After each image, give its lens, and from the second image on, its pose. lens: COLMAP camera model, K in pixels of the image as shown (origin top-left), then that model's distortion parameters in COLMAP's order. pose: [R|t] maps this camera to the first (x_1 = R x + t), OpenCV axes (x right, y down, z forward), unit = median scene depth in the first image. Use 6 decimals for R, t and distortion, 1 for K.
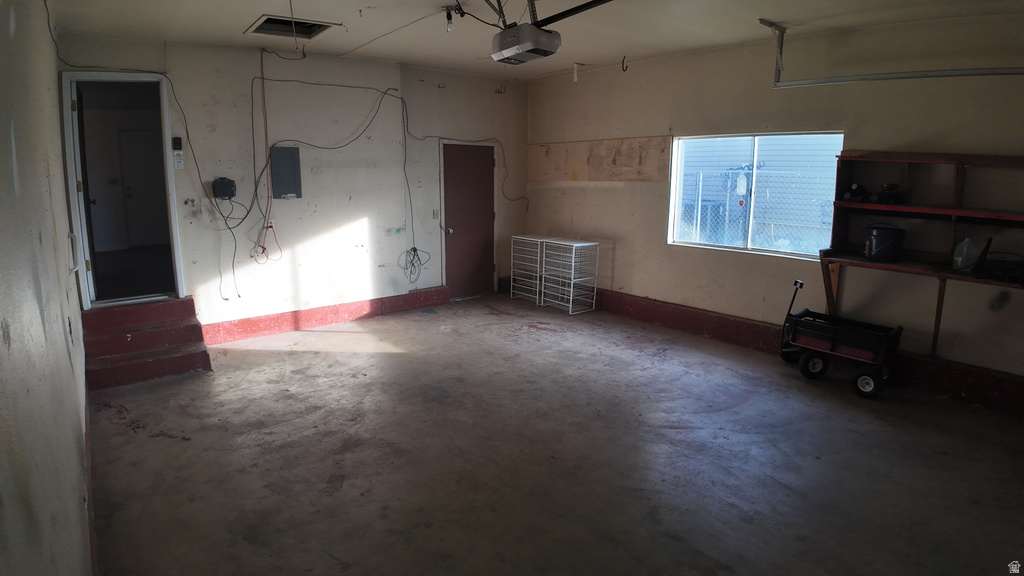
lens RADIAL K [[544.2, 0, 512.0], [0, 544.2, 288.0], [0, 0, 1]] dist [-0.116096, 0.000860]
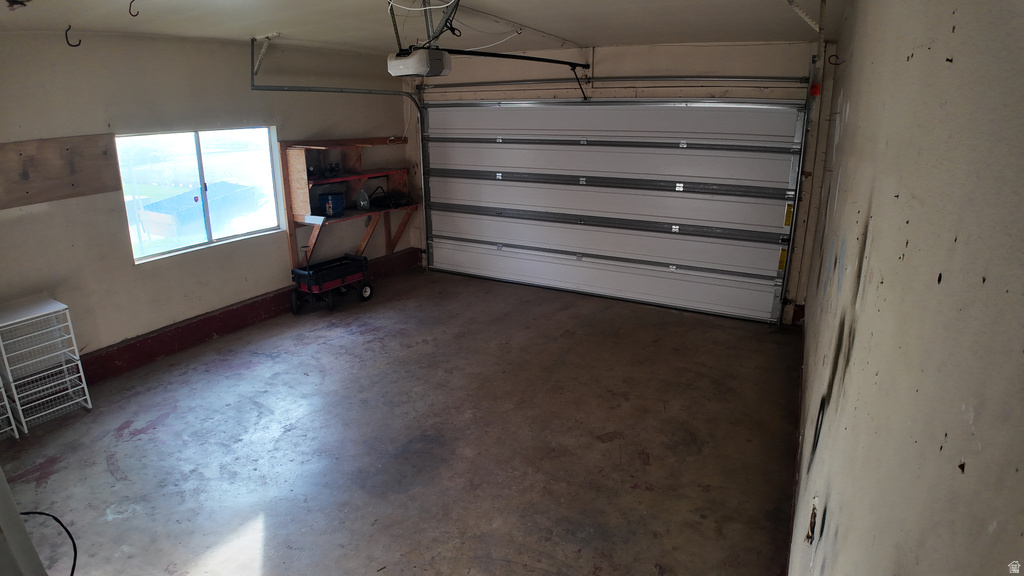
lens RADIAL K [[544.2, 0, 512.0], [0, 544.2, 288.0], [0, 0, 1]] dist [-0.116096, 0.000860]
pose [[-0.385432, -0.269967, 0.882360, -0.715713], [0.184212, 0.914482, 0.360262, -0.256504], [-0.904161, 0.301398, -0.302739, 0.836967]]
